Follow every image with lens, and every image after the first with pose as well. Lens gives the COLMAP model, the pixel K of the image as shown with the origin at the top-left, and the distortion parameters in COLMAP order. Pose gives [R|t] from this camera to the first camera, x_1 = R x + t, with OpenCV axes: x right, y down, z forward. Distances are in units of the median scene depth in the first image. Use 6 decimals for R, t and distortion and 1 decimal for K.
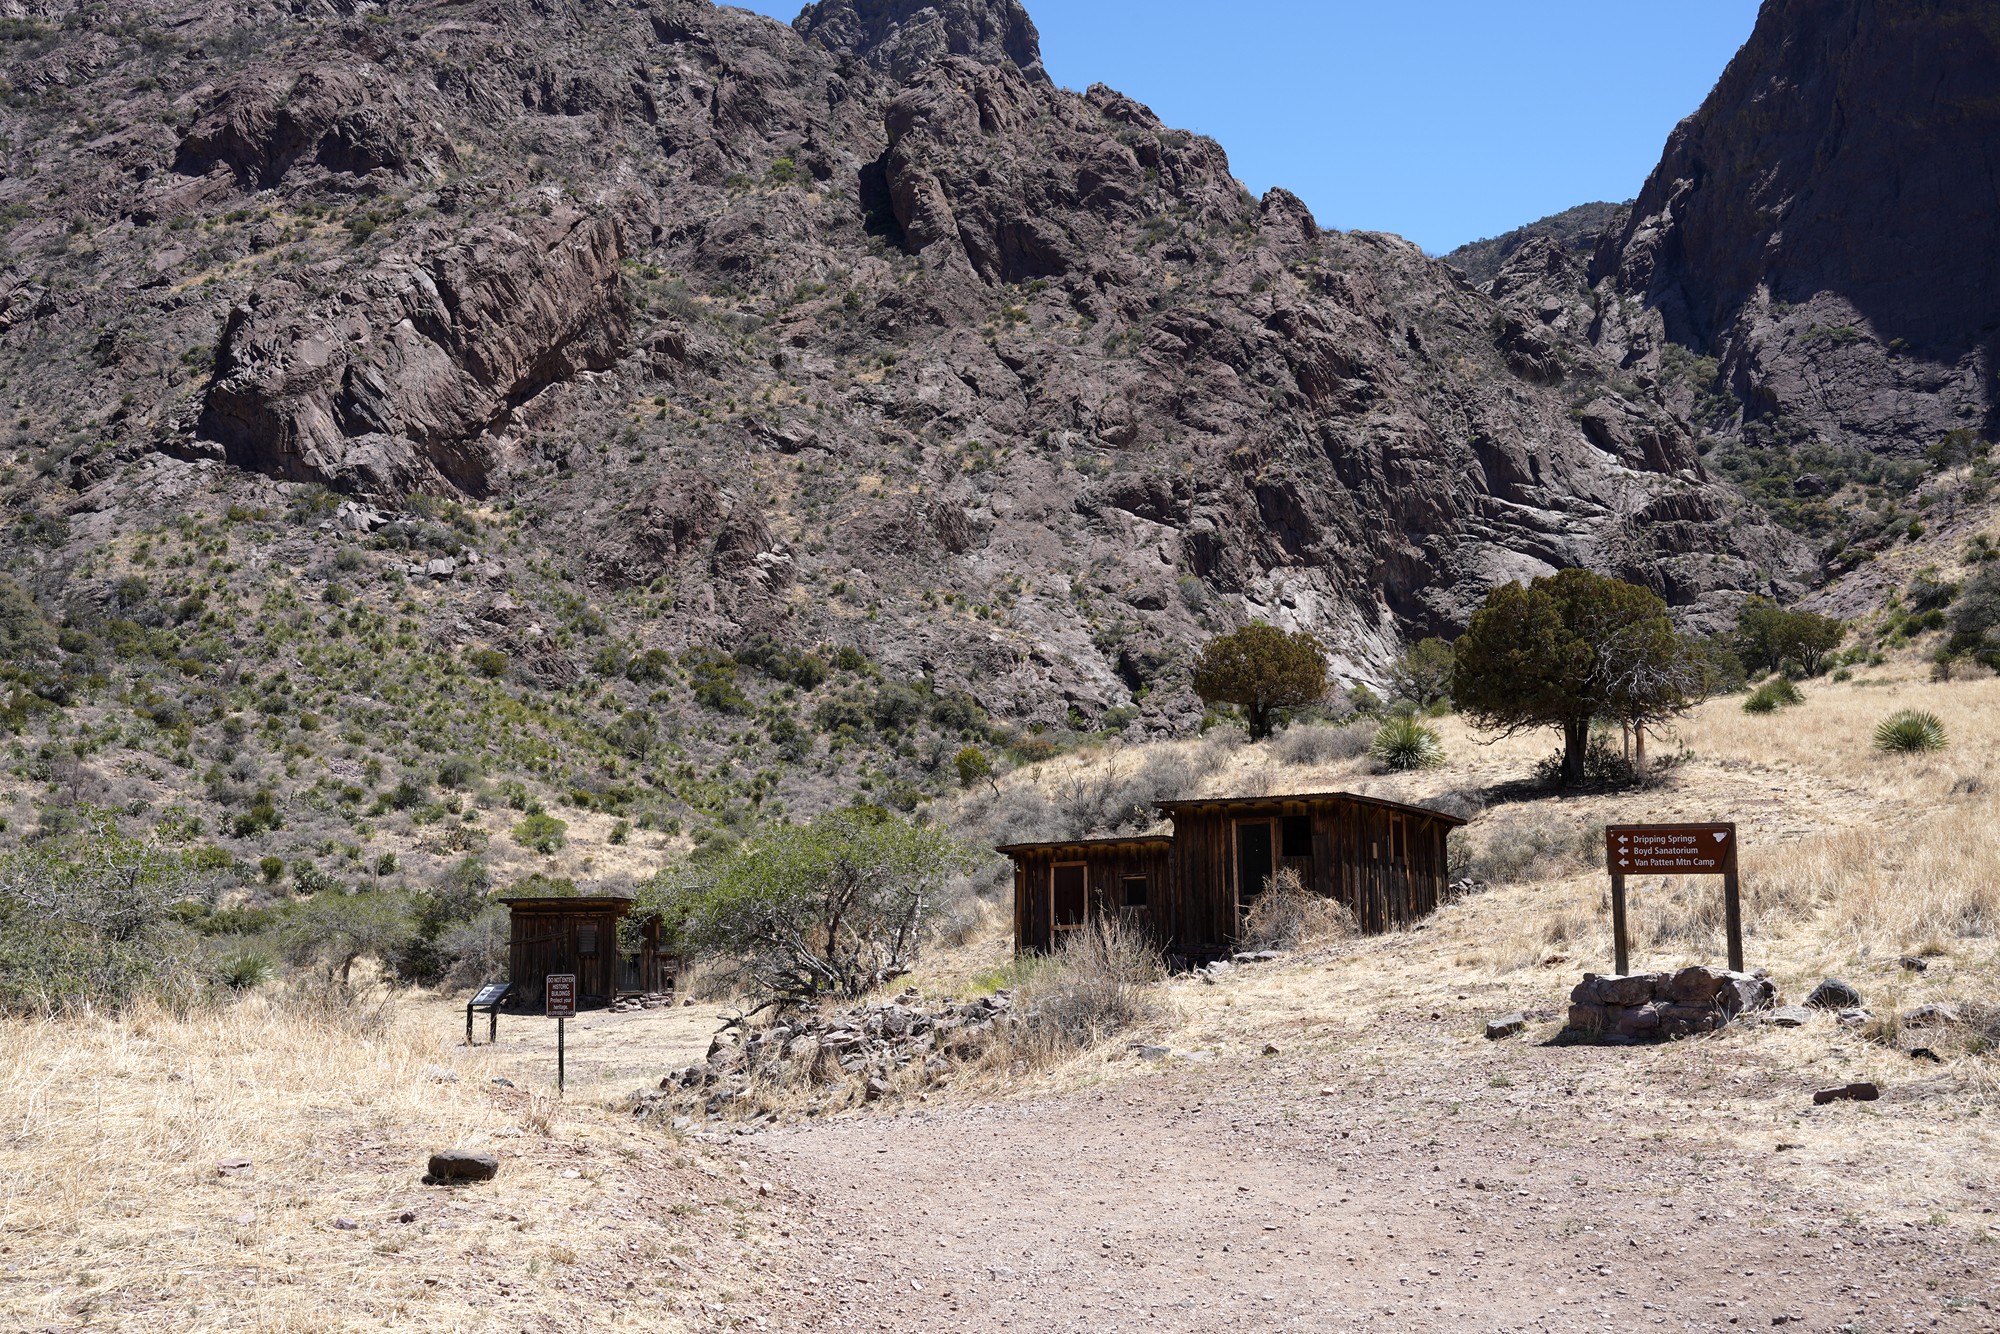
lens RADIAL K [[2195.6, 0, 1000.0], [0, 2195.6, 667.0], [0, 0, 1]] dist [0.004916, -0.007311]
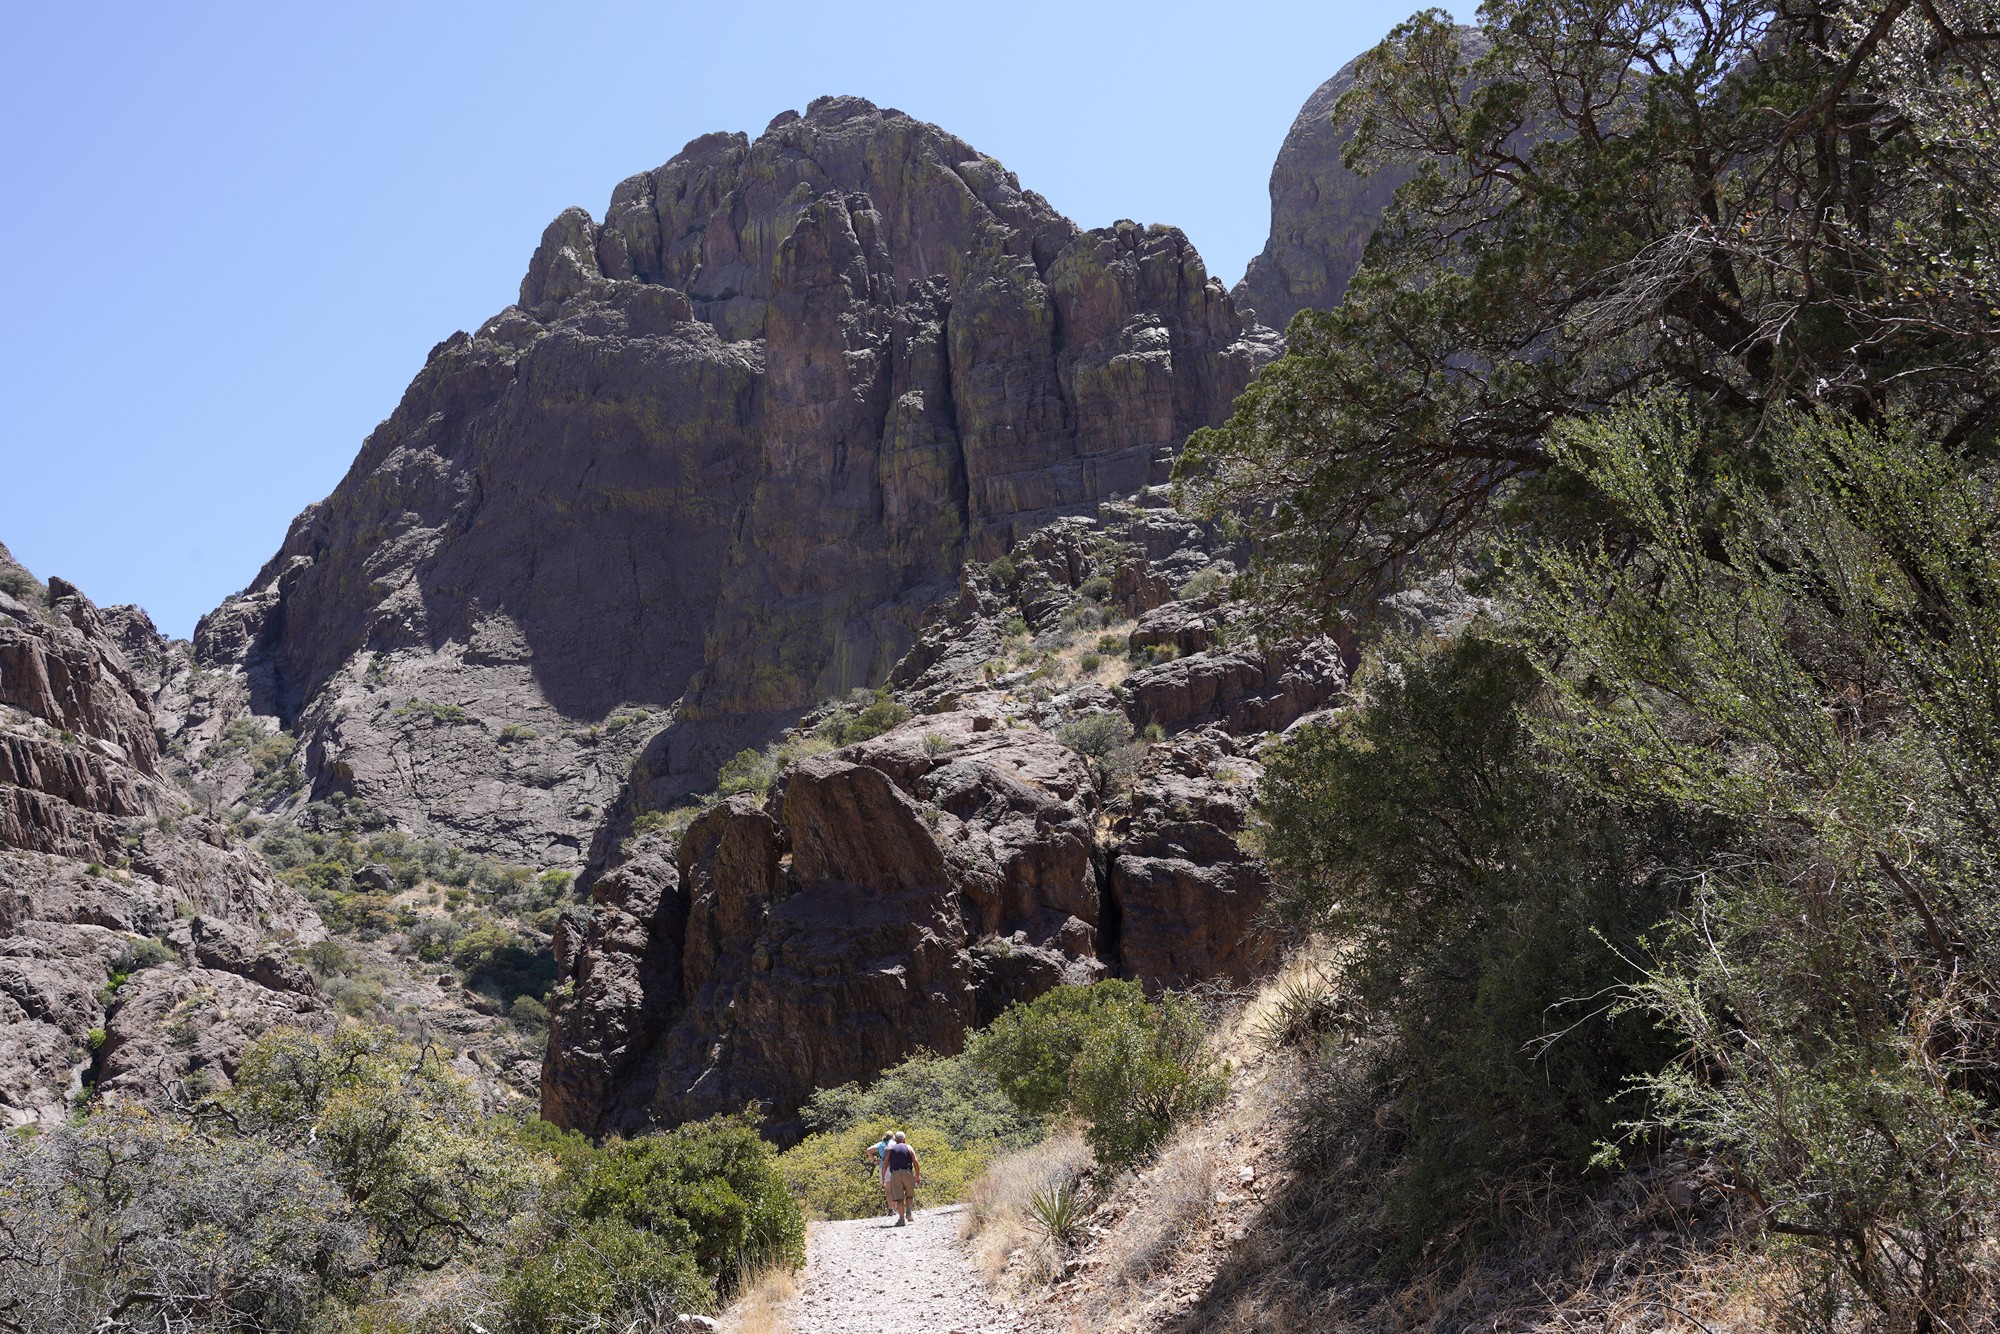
lens RADIAL K [[1812.4, 0, 996.3], [0, 1812.4, 676.4], [0, 0, 1]] dist [-0.012830, 0.014683]
pose [[0.806667, 0.182812, 0.562022, 0.264927], [-0.021978, 0.959578, -0.280582, 0.023584], [-0.590598, 0.213984, 0.778078, 0.566592]]
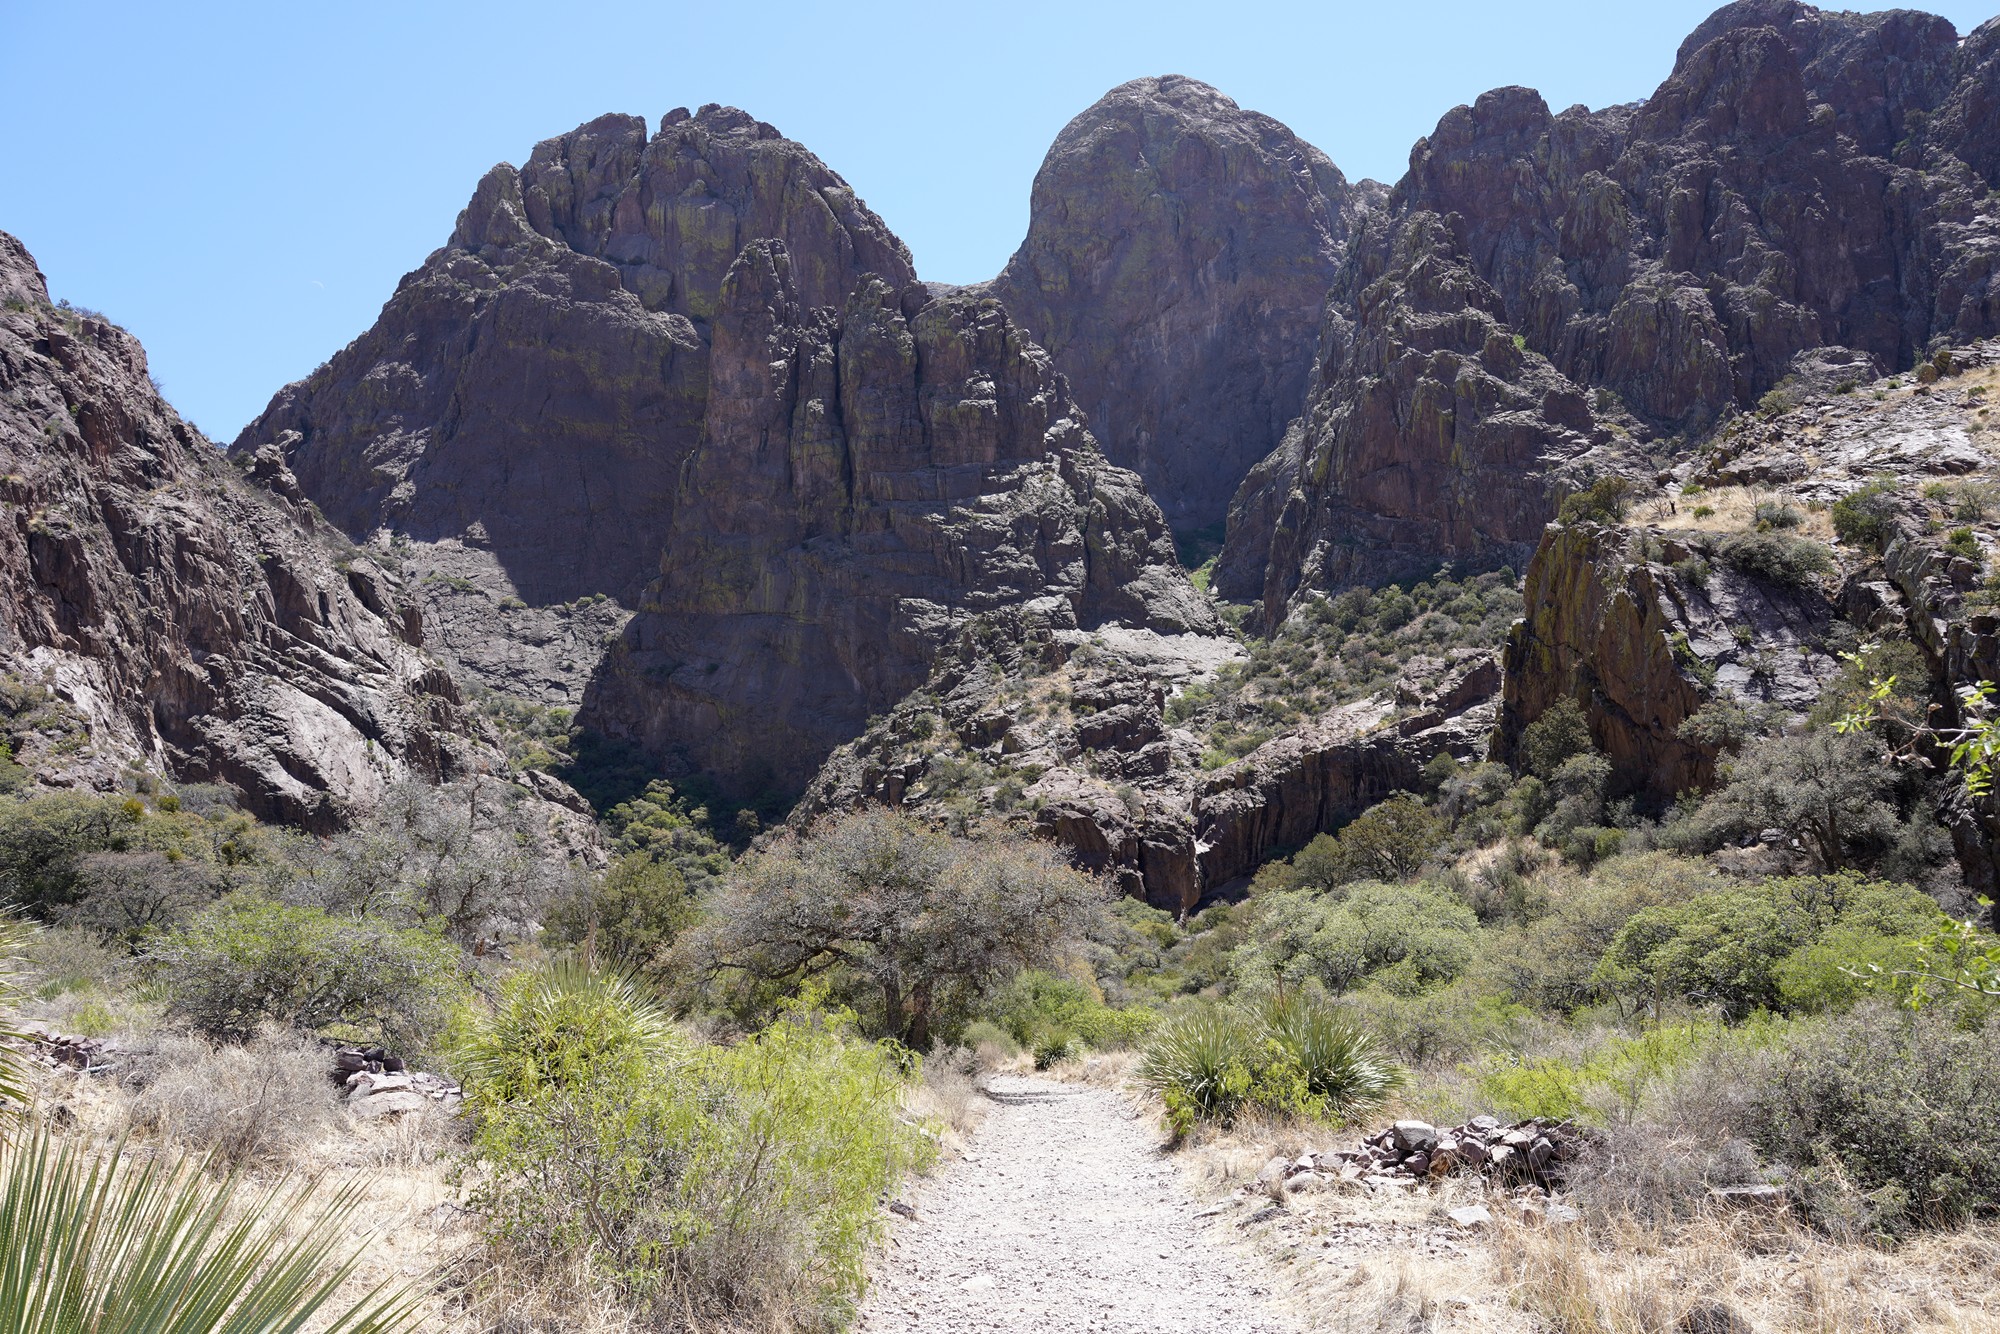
lens RADIAL K [[1623.6, 0, 1000.0], [0, 1623.6, 667.0], [0, 0, 1]] dist [-0.017401, 0.010950]
pose [[0.661886, 0.174811, 0.728936, -0.046096], [-0.061397, 0.981803, -0.179703, 0.033495], [-0.747086, 0.074189, 0.660575, 0.382971]]
